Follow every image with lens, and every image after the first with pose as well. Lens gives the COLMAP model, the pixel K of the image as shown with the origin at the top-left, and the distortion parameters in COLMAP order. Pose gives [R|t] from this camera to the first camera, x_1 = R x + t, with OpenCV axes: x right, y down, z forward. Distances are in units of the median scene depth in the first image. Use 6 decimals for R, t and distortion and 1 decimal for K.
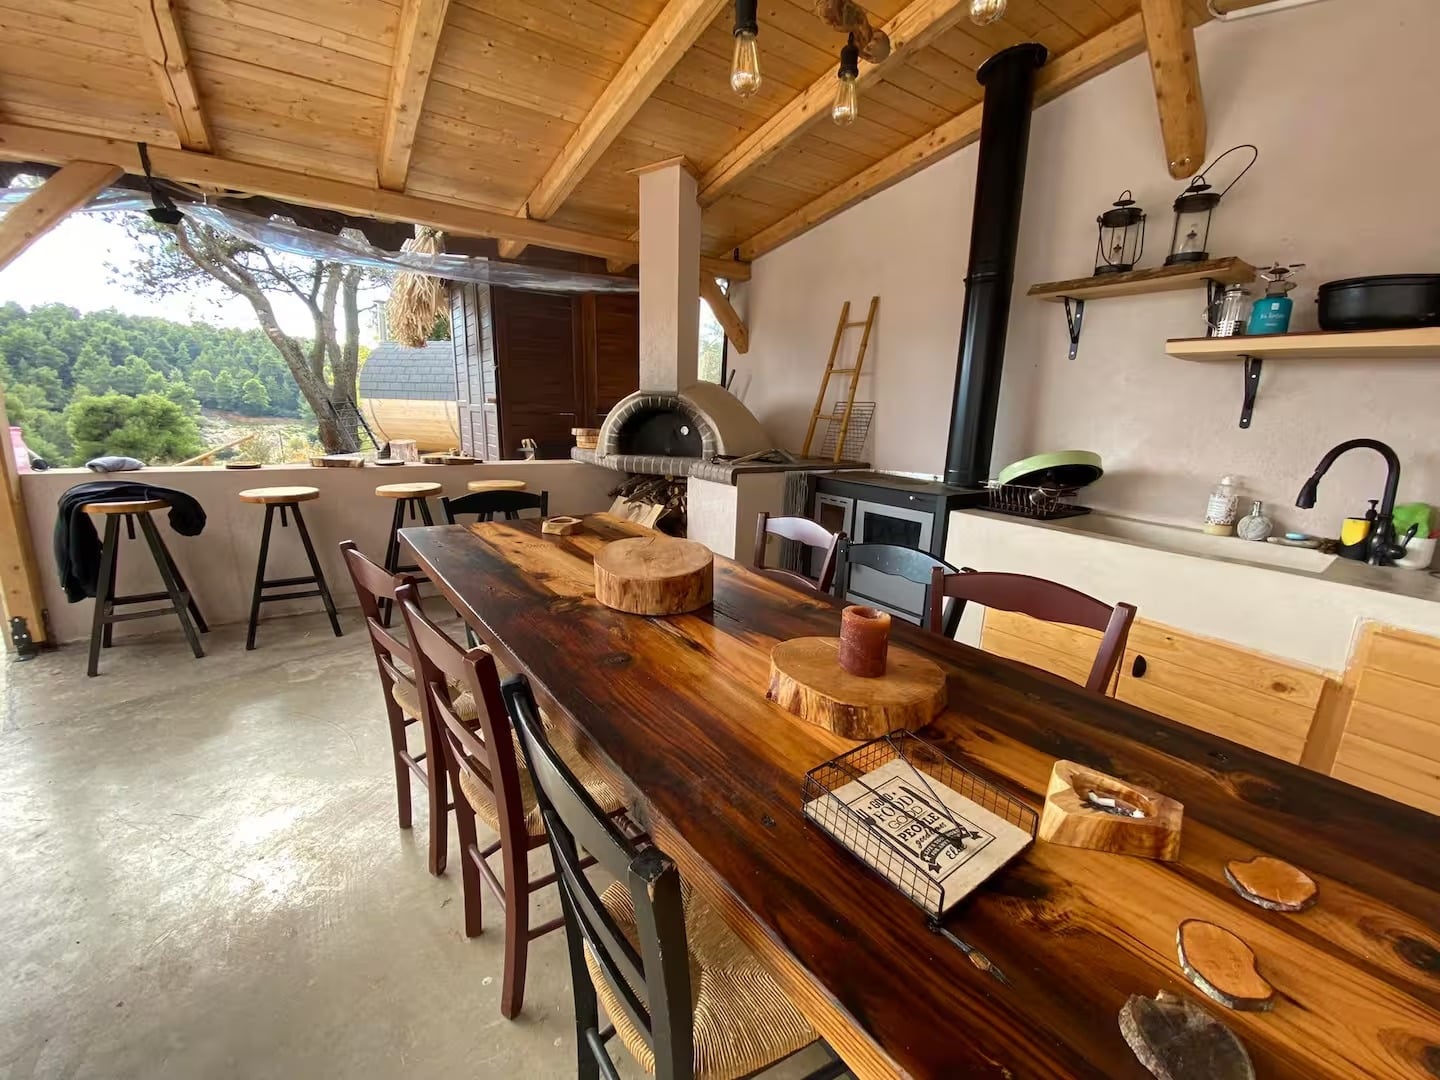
lens RADIAL K [[572.4, 0, 713.9], [0, 572.4, 538.2], [0, 0, 1]] dist [0.001471, -0.013518]
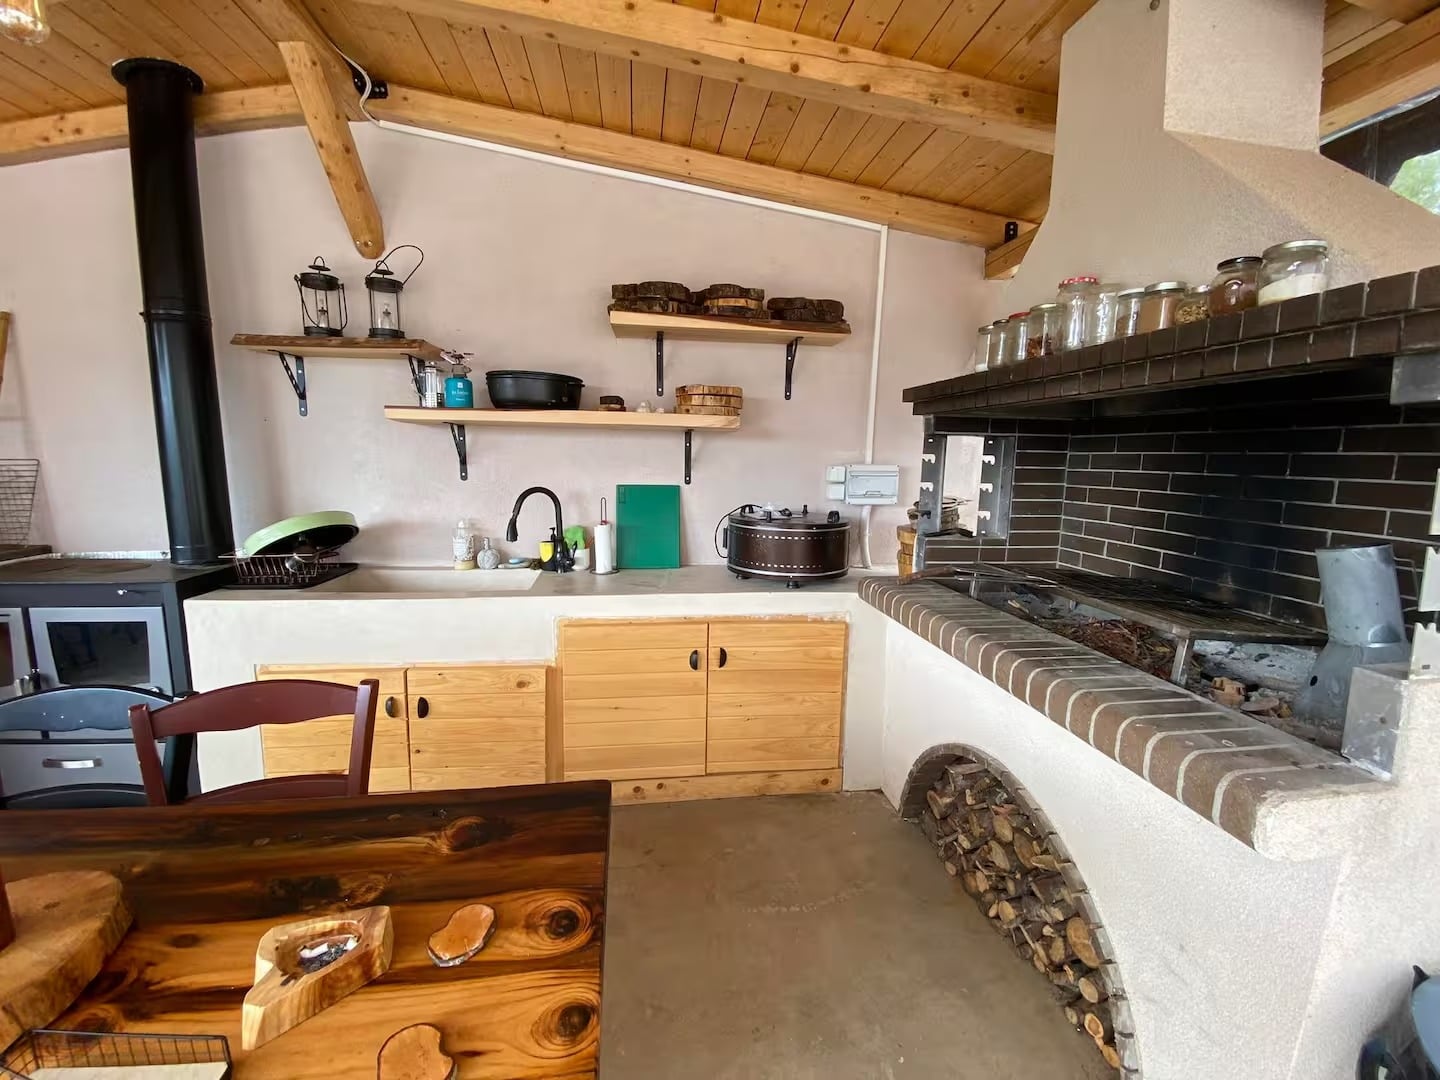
lens RADIAL K [[572.4, 0, 713.9], [0, 572.4, 538.2], [0, 0, 1]] dist [0.001471, -0.013518]
pose [[0.470547, -0.151166, 0.869330, 0.103633], [0.185233, 0.980185, 0.070181, -0.061130], [-0.862713, 0.128005, 0.489225, -0.049801]]
